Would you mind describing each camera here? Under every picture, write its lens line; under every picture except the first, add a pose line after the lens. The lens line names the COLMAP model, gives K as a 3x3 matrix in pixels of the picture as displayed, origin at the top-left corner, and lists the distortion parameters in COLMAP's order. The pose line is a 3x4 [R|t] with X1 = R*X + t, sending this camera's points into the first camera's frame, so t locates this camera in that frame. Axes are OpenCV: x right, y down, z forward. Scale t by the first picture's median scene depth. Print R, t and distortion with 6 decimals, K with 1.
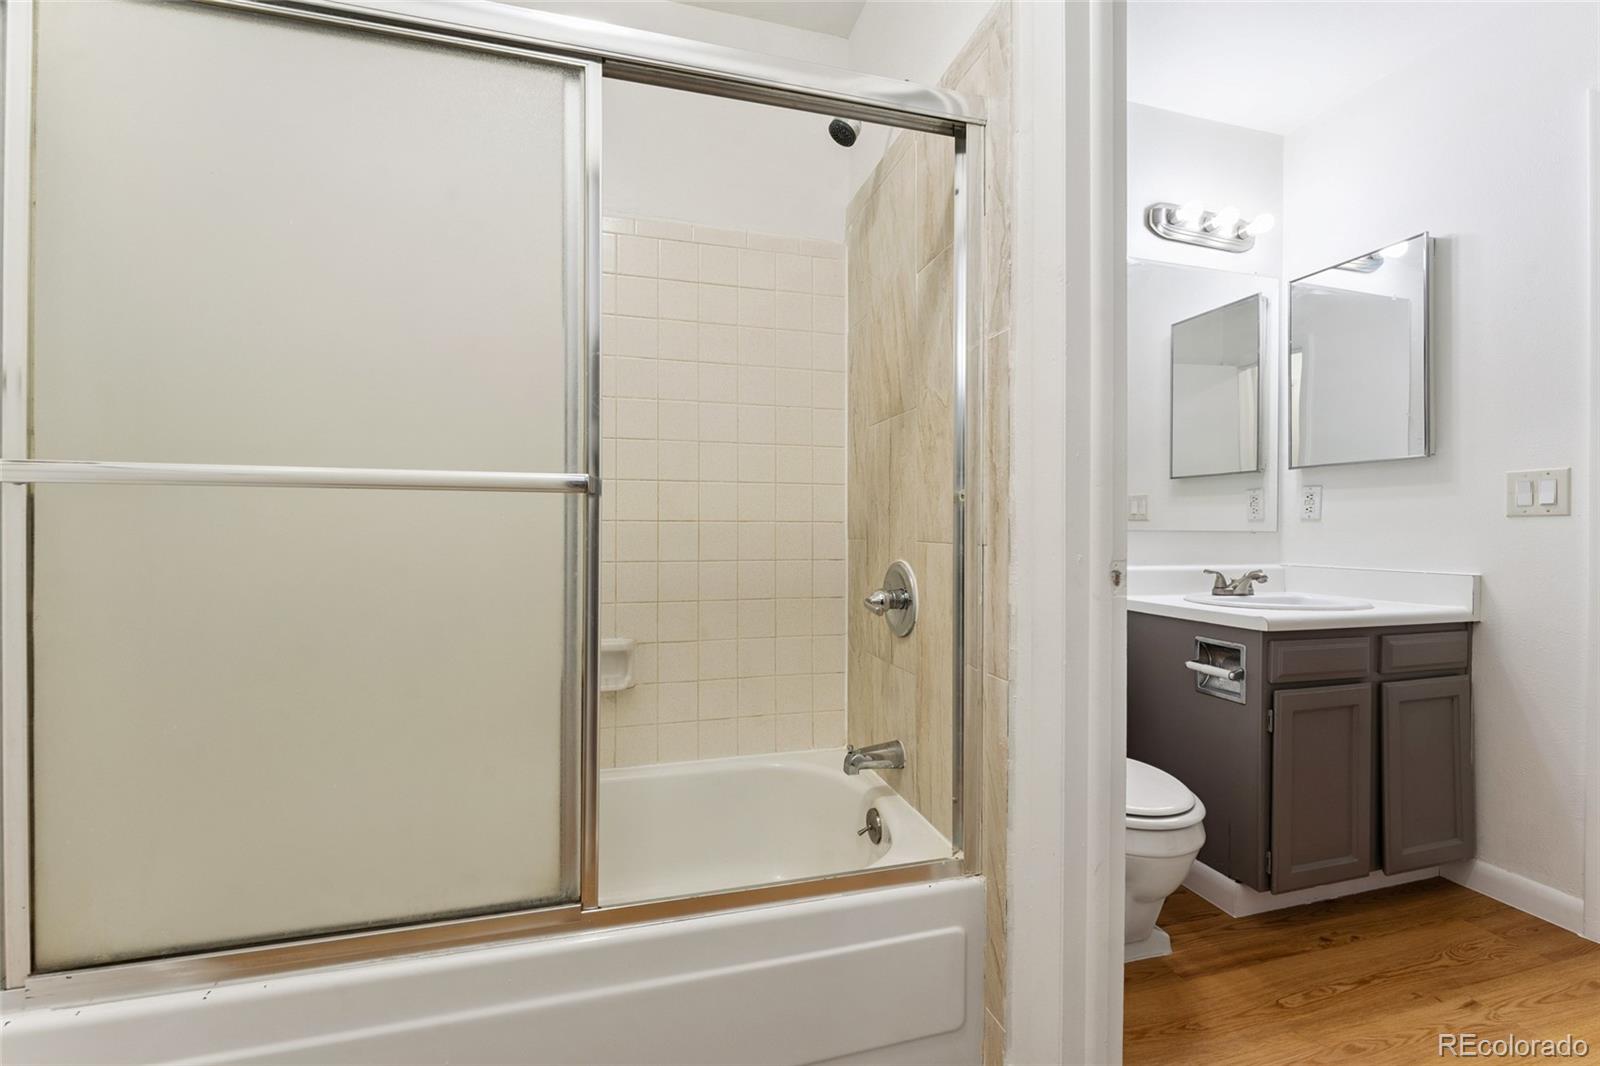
lens RADIAL K [[645.7, 0, 787.5], [0, 645.7, 532.4], [0, 0, 1]] dist [0.000611, -0.000350]
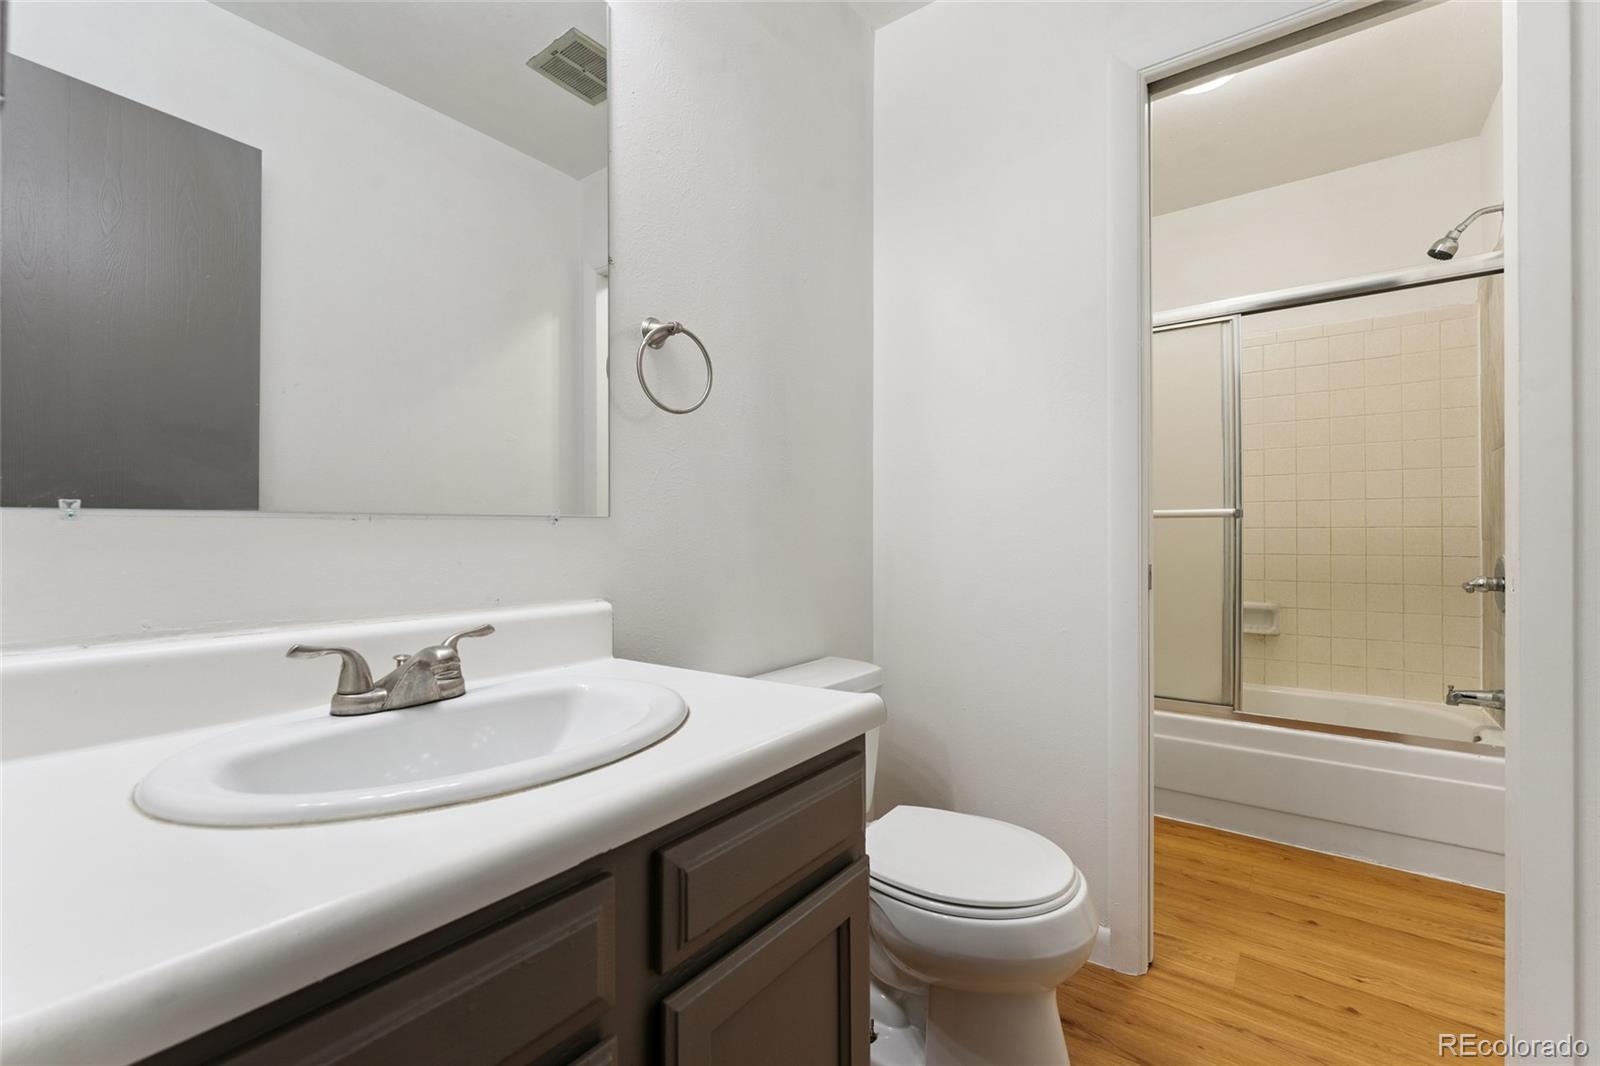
lens RADIAL K [[703.5, 0, 787.2], [0, 703.5, 536.1], [0, 0, 1]] dist [0.002486, 0.000018]
pose [[0.612394, -0.004452, -0.790540, 0.391066], [0.002005, 0.999990, -0.004079, 0.005995], [0.790550, 0.000913, 0.612397, -1.002663]]
